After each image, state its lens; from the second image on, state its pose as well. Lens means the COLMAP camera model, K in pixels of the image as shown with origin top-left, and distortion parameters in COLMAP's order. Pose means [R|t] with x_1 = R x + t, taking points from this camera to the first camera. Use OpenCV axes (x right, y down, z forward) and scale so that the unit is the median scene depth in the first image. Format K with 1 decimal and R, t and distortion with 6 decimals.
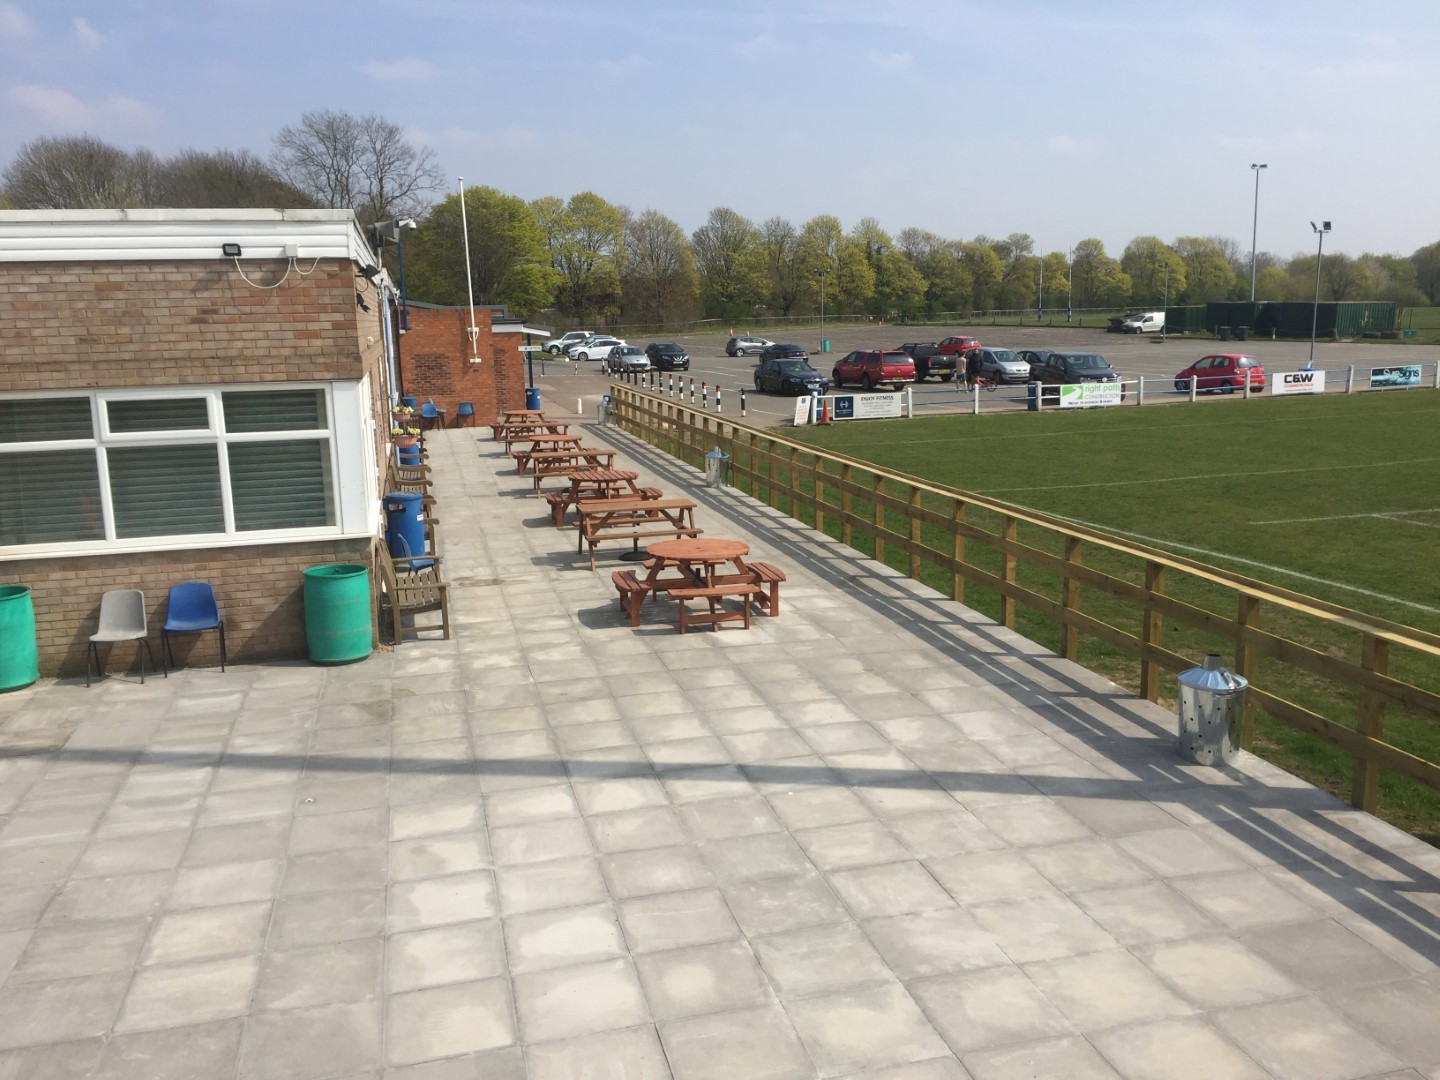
lens RADIAL K [[1207.6, 0, 723.4], [0, 1207.6, 541.6], [0, 0, 1]] dist [0.016275, -0.003798]
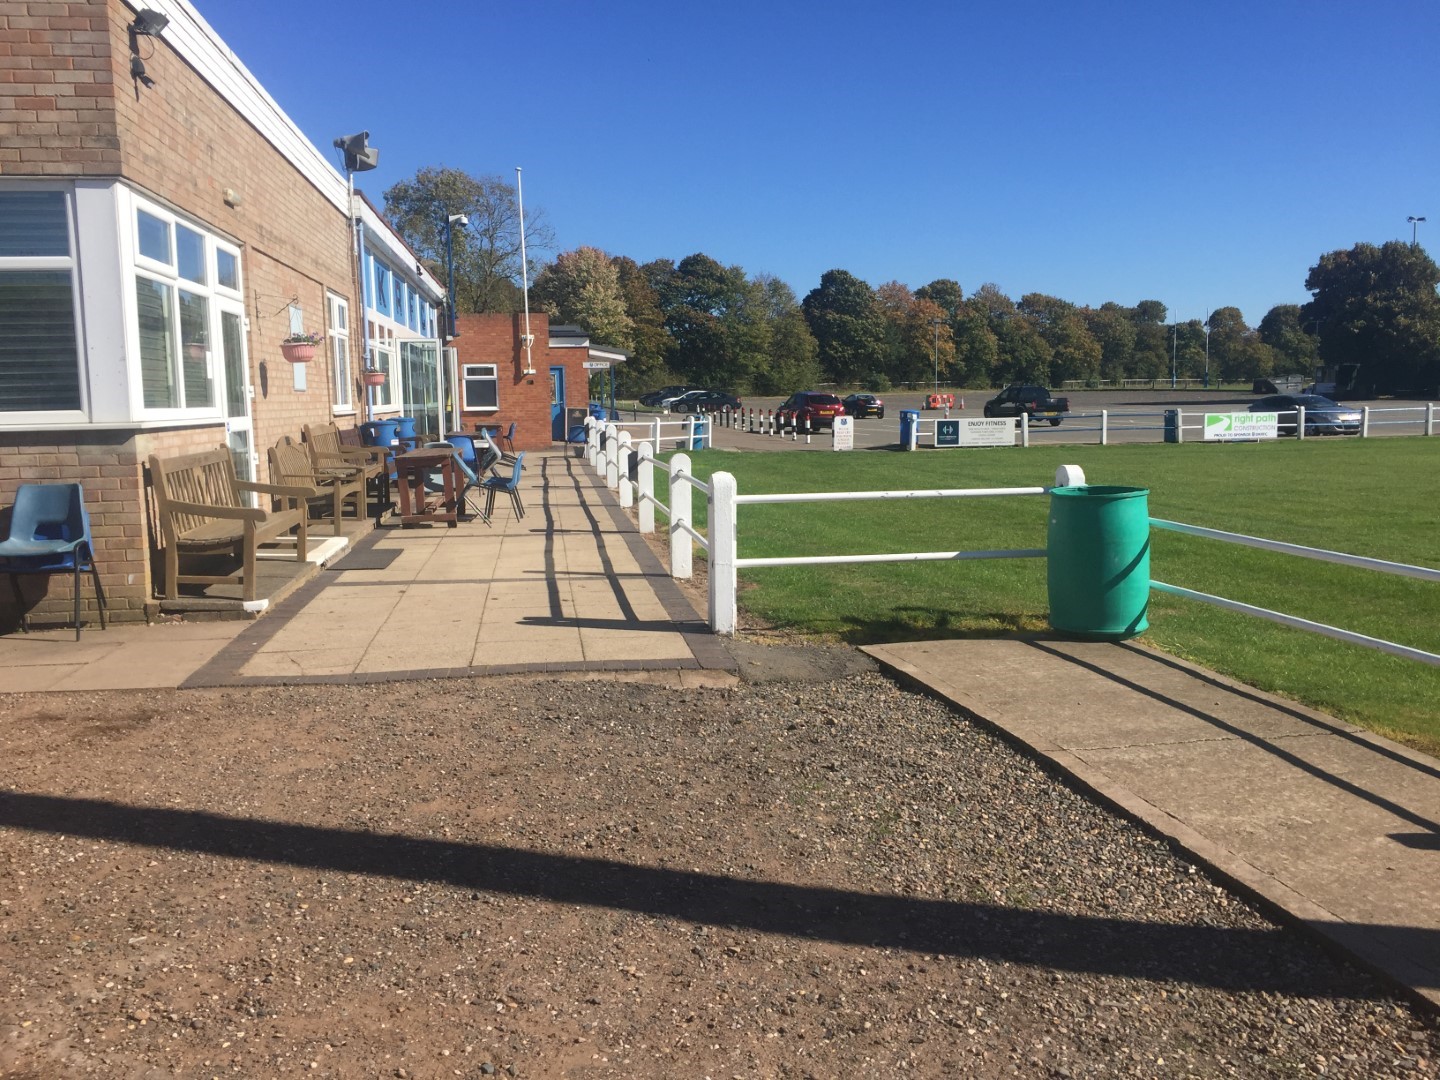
lens RADIAL K [[1207.6, 0, 714.4], [0, 1207.6, 539.2], [0, 0, 1]] dist [0.016275, -0.003798]
pose [[0.994229, 0.018515, -0.105668, 0.025276], [-0.025658, 0.997447, -0.066645, 0.027113], [0.104164, 0.068971, 0.992166, 0.118501]]
